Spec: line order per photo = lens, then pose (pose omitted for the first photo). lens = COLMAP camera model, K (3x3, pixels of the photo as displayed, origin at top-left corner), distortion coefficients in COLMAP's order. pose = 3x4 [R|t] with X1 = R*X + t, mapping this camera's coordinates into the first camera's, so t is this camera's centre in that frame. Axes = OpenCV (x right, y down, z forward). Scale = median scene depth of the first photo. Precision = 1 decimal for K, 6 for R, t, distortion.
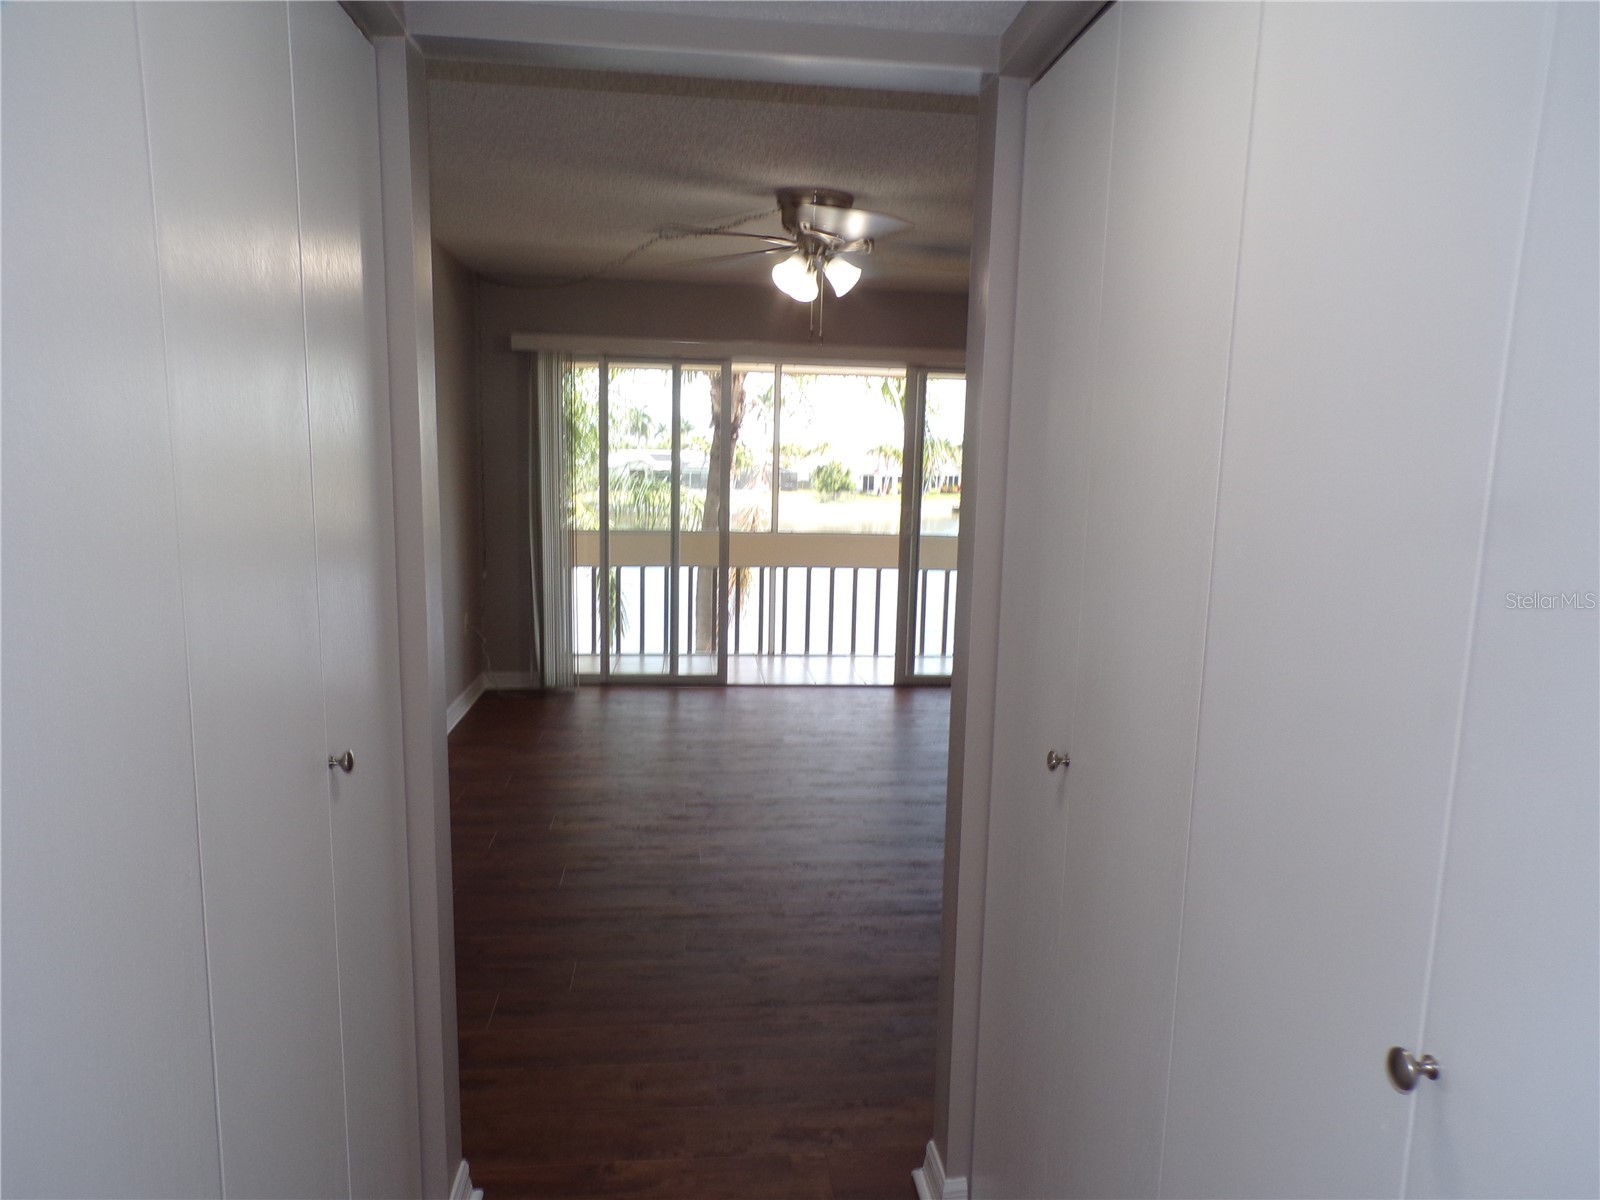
lens RADIAL K [[1091.7, 0, 801.1], [0, 1091.7, 575.3], [0, 0, 1]] dist [-0.003265, 0.015816]
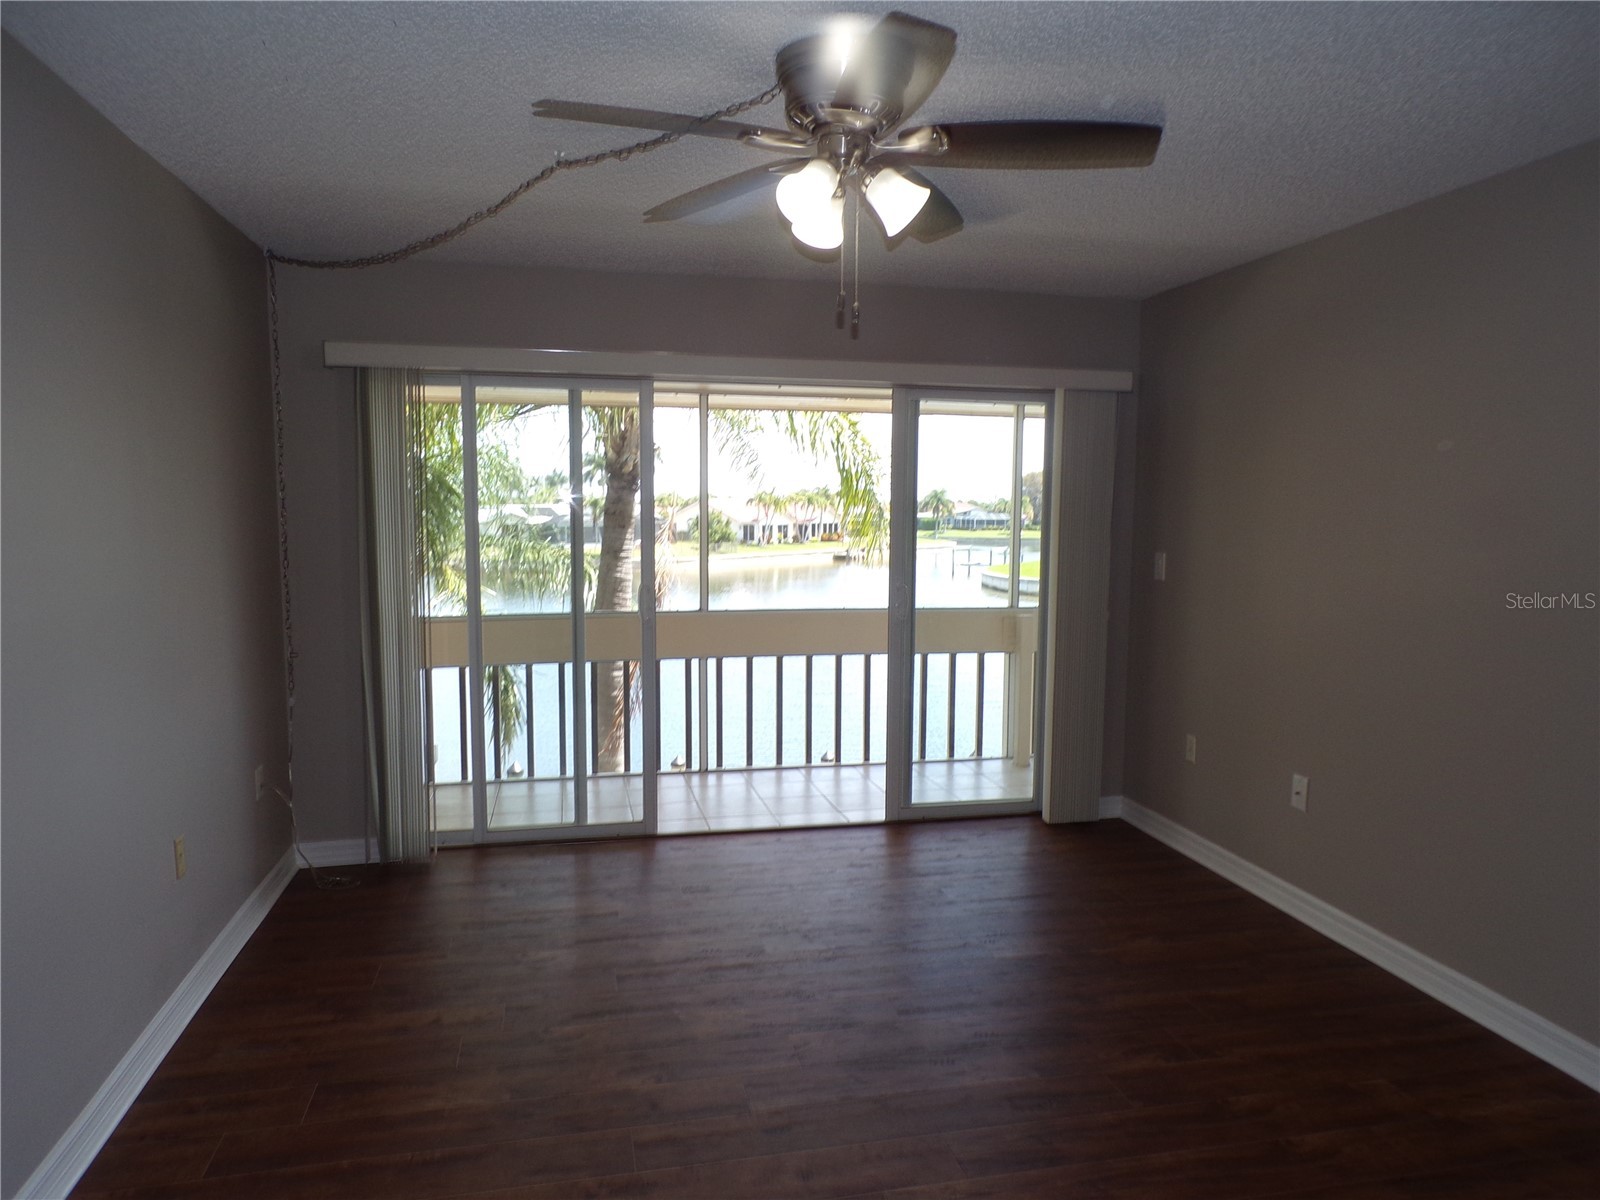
lens RADIAL K [[1091.7, 0, 803.3], [0, 1091.7, 587.2], [0, 0, 1]] dist [-0.003265, 0.015816]
pose [[0.993036, -0.028801, 0.114238, -0.042448], [0.032663, 0.998952, -0.032075, -0.030181], [-0.113195, 0.035583, 0.992935, 0.236263]]
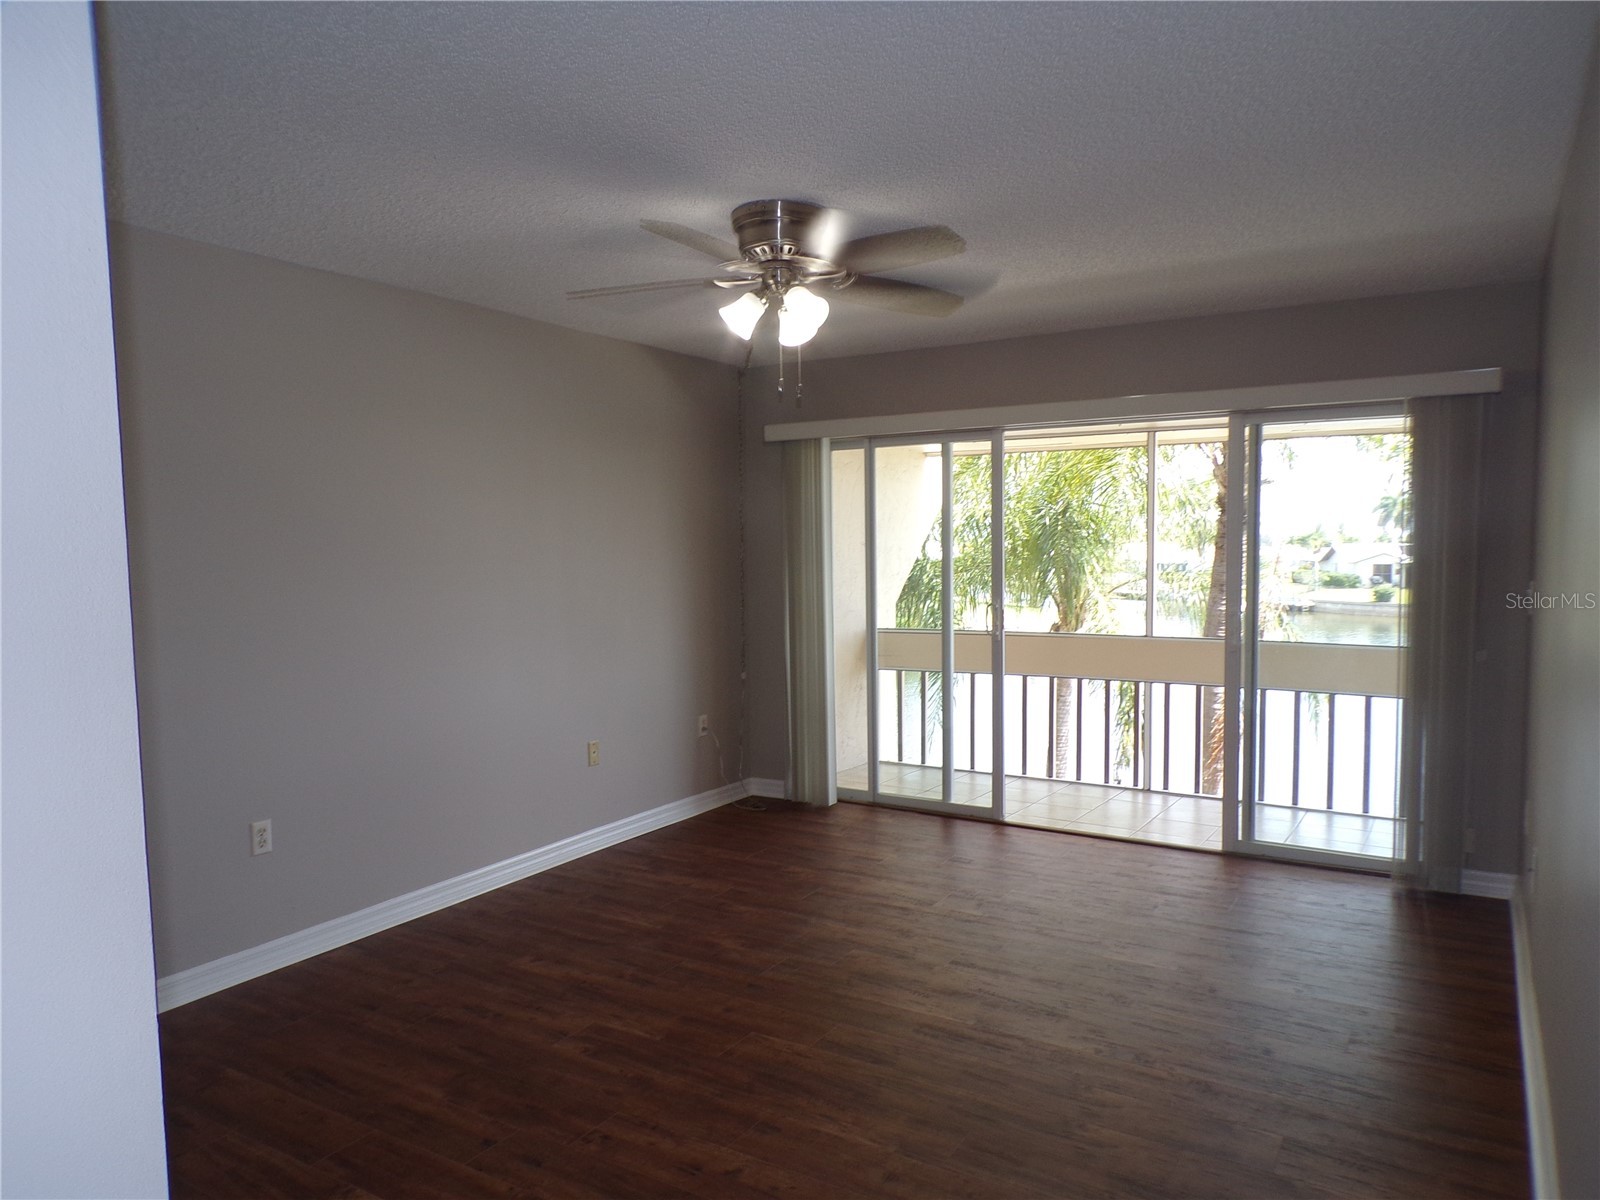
lens RADIAL K [[1091.7, 0, 814.3], [0, 1091.7, 591.7], [0, 0, 1]] dist [-0.003265, 0.015816]
pose [[0.795703, -0.007137, -0.605644, 0.270242], [-0.038434, 0.997320, -0.062248, -0.013912], [0.604466, 0.072808, 0.793297, 0.214252]]
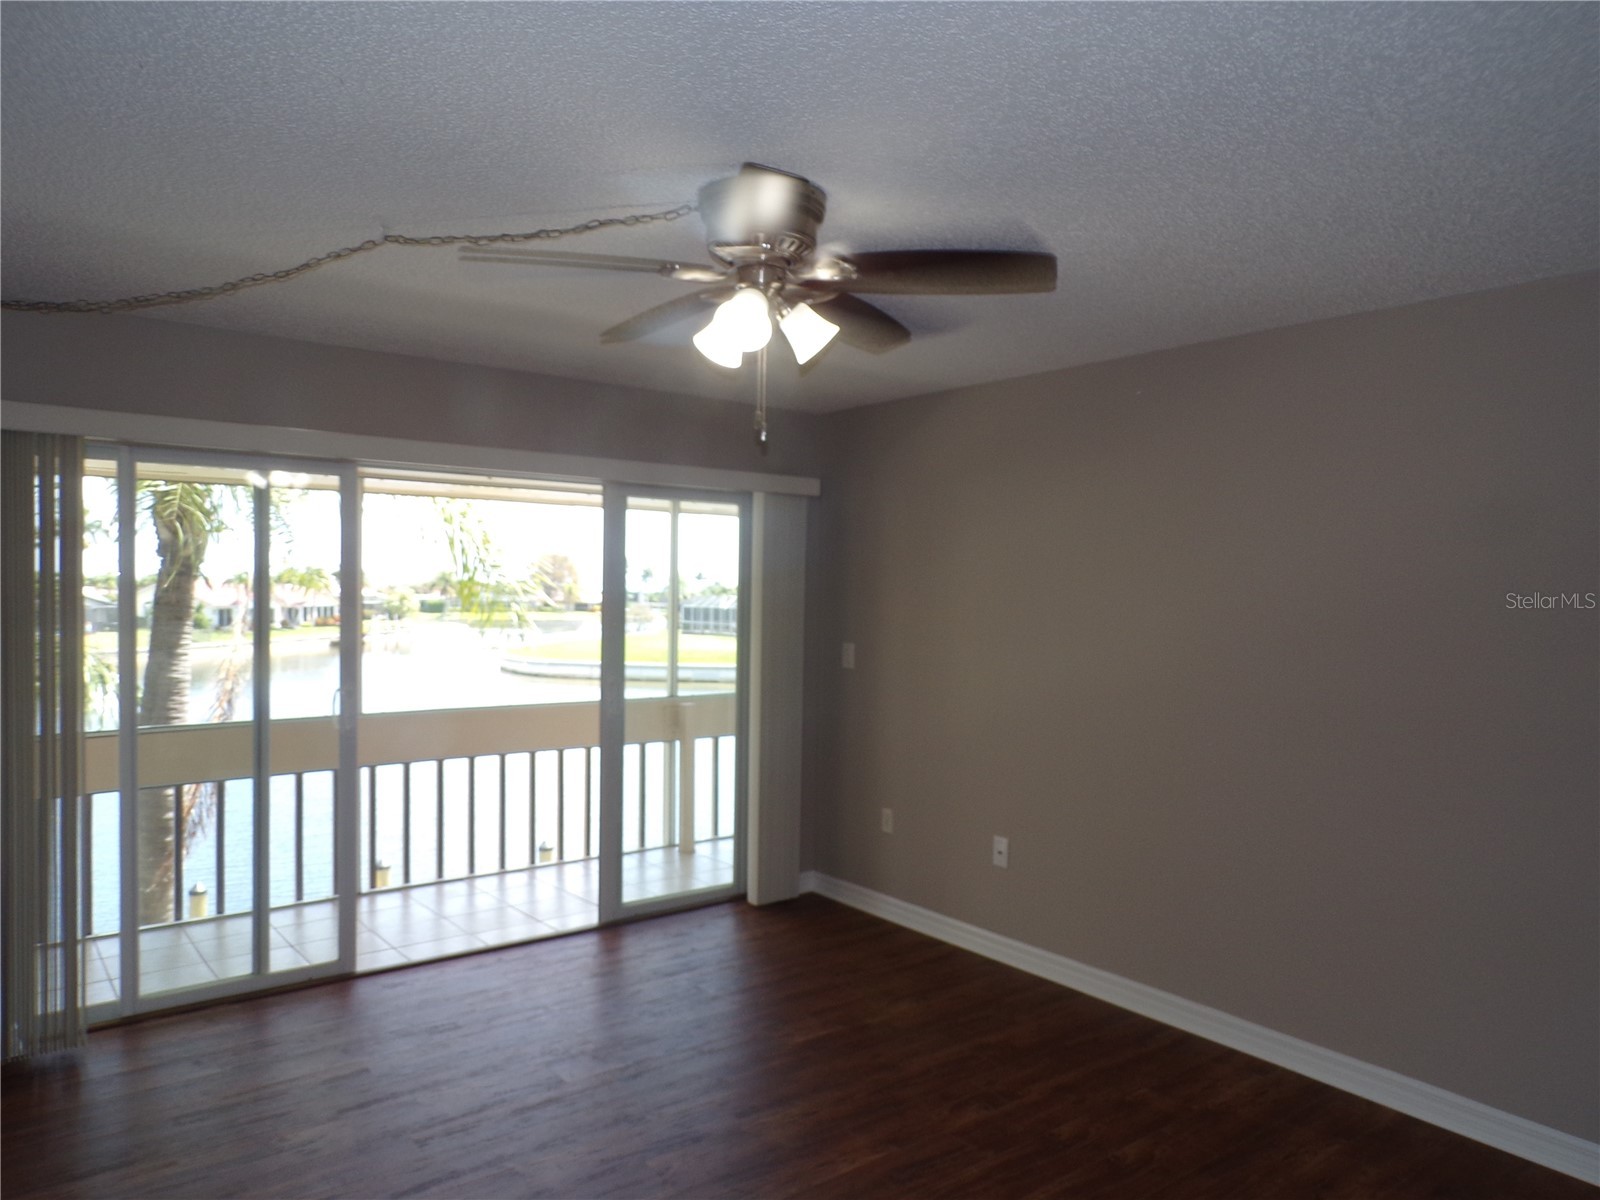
lens RADIAL K [[1091.7, 0, 798.6], [0, 1091.7, 591.0], [0, 0, 1]] dist [-0.003265, 0.015816]
pose [[0.847957, -0.019554, 0.529704, -0.153657], [0.072465, 0.994213, -0.079301, -0.043335], [-0.525089, 0.105629, 0.844467, 0.266200]]
